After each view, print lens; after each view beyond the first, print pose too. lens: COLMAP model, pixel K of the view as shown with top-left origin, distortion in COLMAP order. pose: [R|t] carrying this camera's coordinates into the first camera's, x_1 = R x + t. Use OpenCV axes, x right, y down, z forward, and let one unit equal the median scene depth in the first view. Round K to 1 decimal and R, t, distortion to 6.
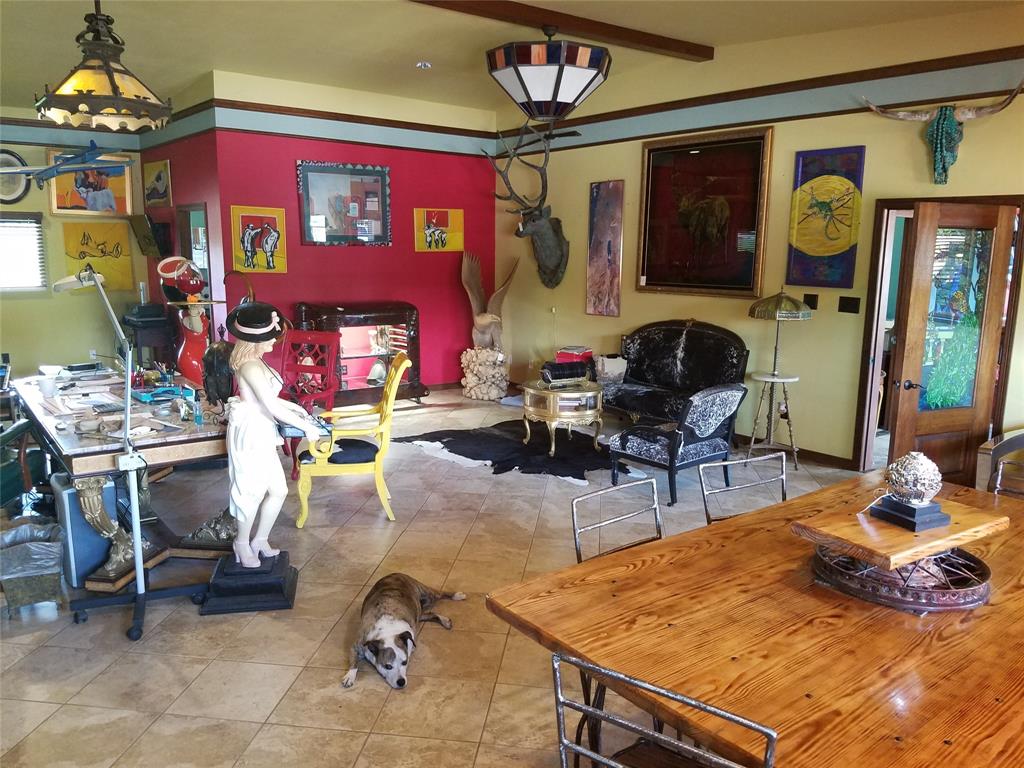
lens RADIAL K [[810.9, 0, 510.9], [0, 810.9, 392.8], [0, 0, 1]] dist [0.258769, -0.500137]
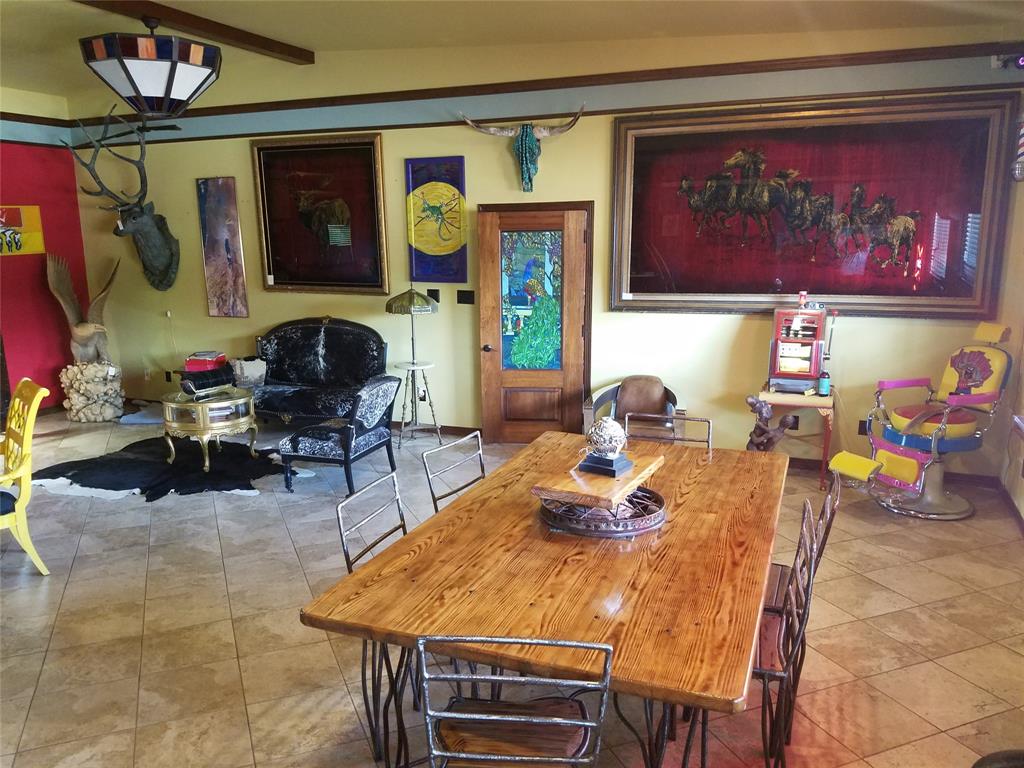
lens RADIAL K [[826.7, 0, 512.0], [0, 826.7, 384.0], [0, 0, 1]] dist [0.202635, -0.325426]
pose [[0.864241, -0.112233, 0.490399, -0.112764], [0.109853, 0.993375, 0.033748, -0.016651], [-0.490937, 0.024705, 0.870845, -0.023699]]
